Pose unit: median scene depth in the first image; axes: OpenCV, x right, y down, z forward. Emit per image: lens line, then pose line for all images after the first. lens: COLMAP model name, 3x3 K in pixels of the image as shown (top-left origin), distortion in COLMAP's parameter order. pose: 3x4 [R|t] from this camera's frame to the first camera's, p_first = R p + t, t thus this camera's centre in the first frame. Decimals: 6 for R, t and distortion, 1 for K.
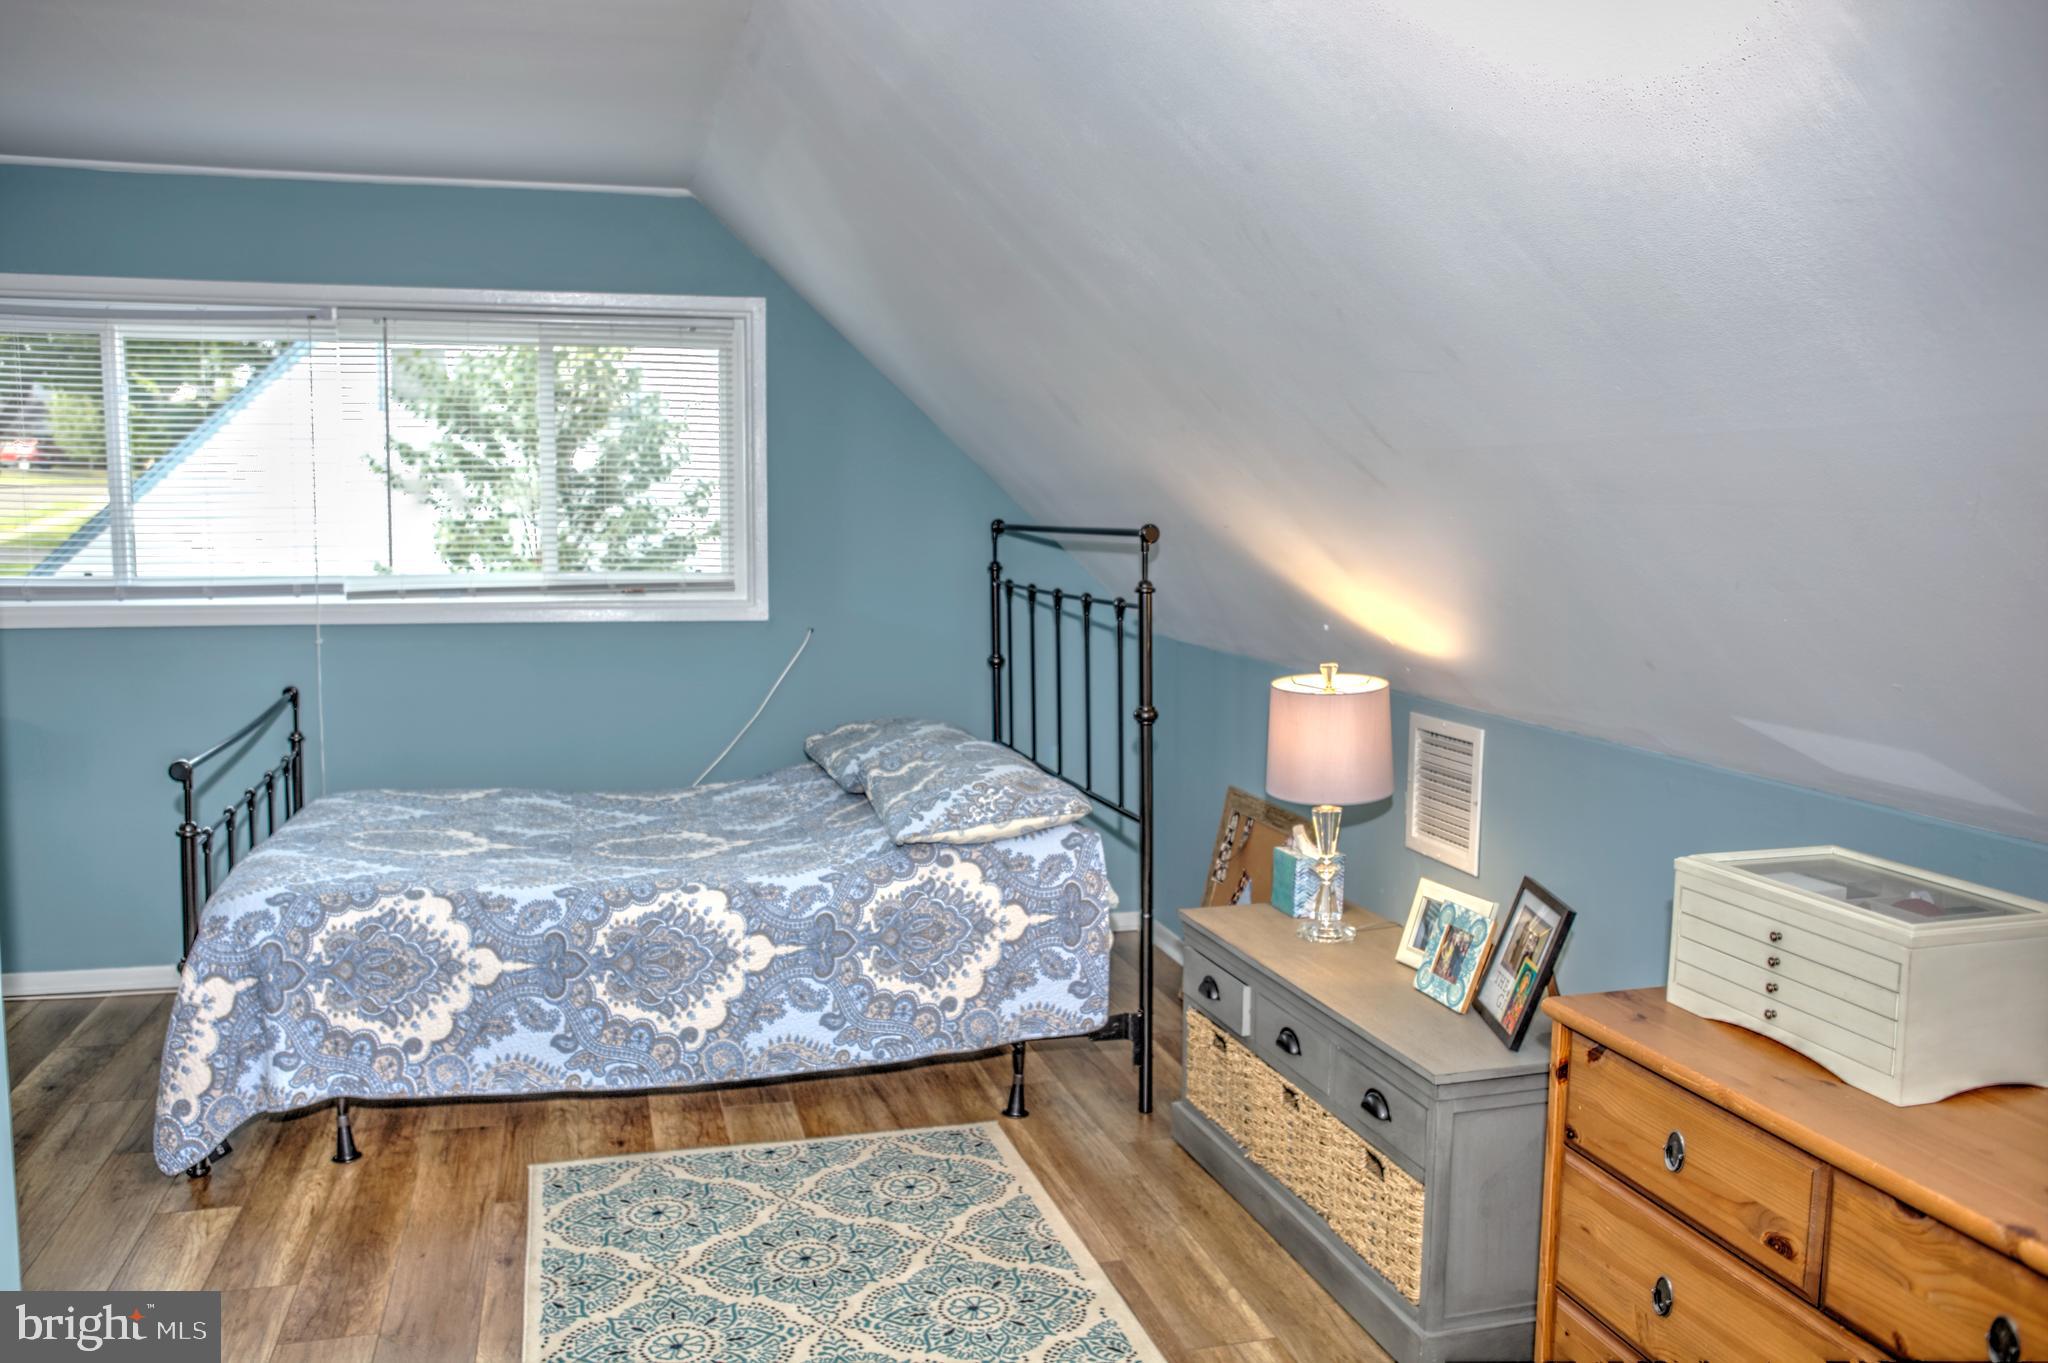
lens RADIAL K [[1726.2, 0, 1024.0], [0, 1726.2, 681.5], [0, 0, 1]] dist [-0.003290, -0.000242]
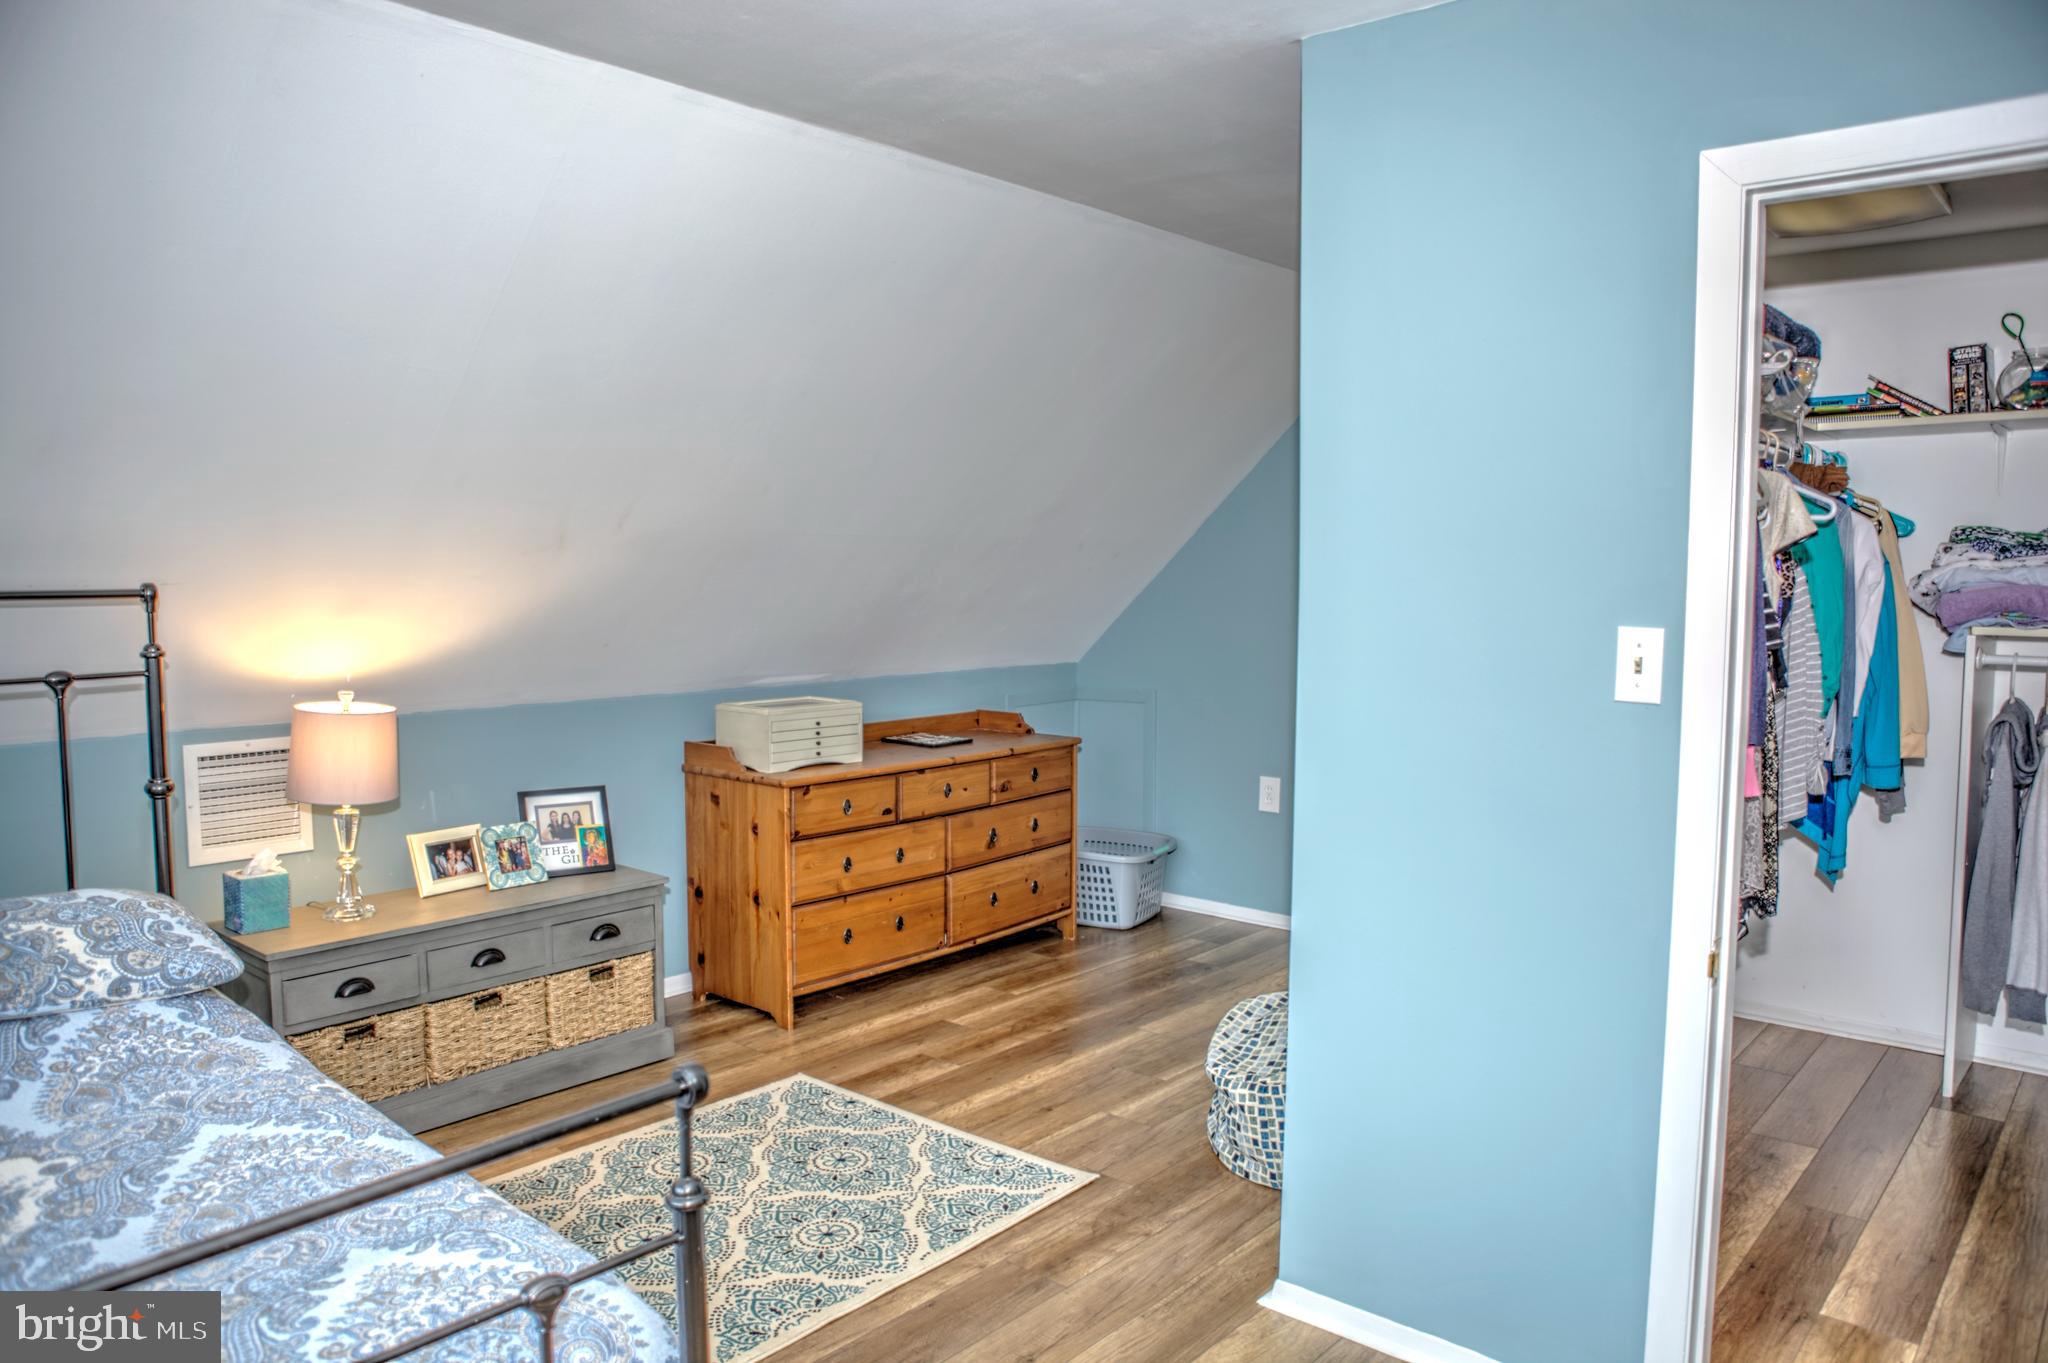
lens RADIAL K [[1409.5, 0, 1020.4], [0, 1409.5, 683.5], [0, 0, 1]] dist [-0.106906, 0.078123]
pose [[-0.556808, -0.068938, 0.827775, -0.894674], [0.092054, 0.985290, 0.143977, -0.112093], [-0.825524, 0.156367, -0.542272, 1.136249]]
